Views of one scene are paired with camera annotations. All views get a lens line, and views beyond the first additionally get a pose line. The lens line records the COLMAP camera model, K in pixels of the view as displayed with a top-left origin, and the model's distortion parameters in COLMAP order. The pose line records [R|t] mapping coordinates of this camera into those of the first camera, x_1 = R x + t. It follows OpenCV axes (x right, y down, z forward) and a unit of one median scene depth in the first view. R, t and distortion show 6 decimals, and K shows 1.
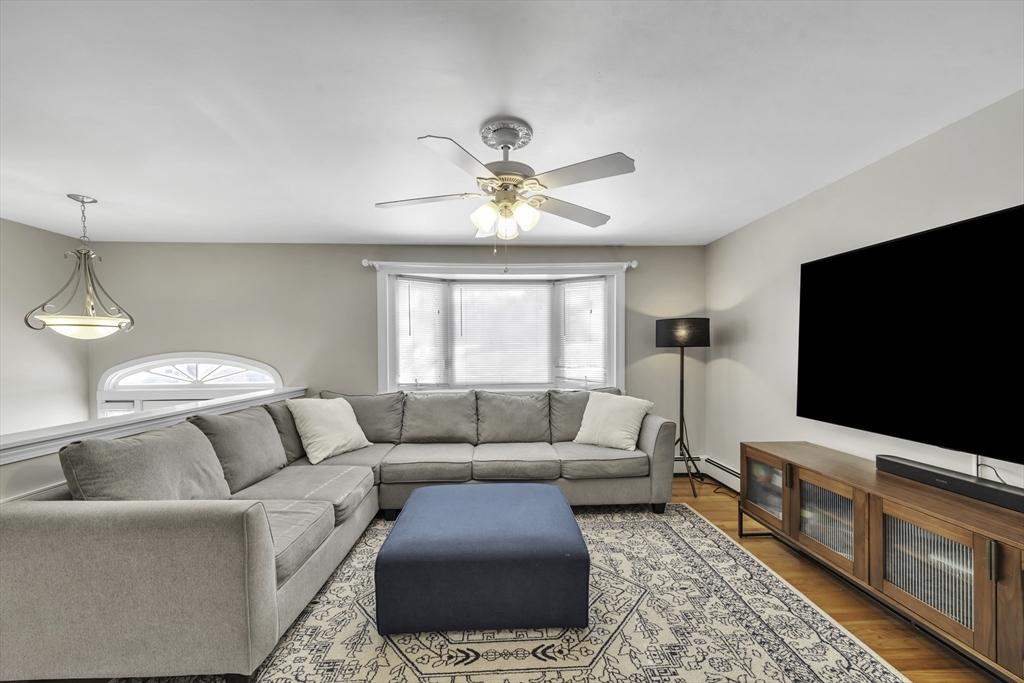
lens RADIAL K [[404.4, 0, 510.9], [0, 404.4, 363.9], [0, 0, 1]] dist [0.001067, 0.000141]
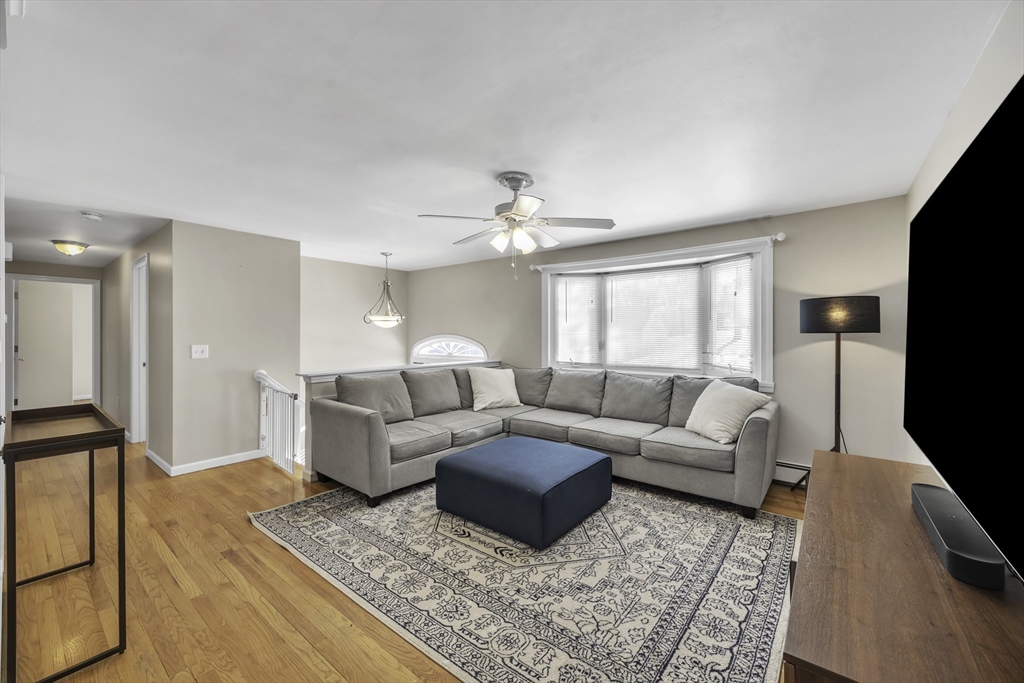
lens RADIAL K [[399.0, 0, 510.1], [0, 399.0, 344.8], [0, 0, 1]] dist [0.001310, 0.000126]
pose [[0.754564, 0.023350, -0.655810, 0.544312], [-0.025121, 0.999662, 0.006688, -0.008722], [0.655745, 0.011429, 0.754896, -0.023673]]
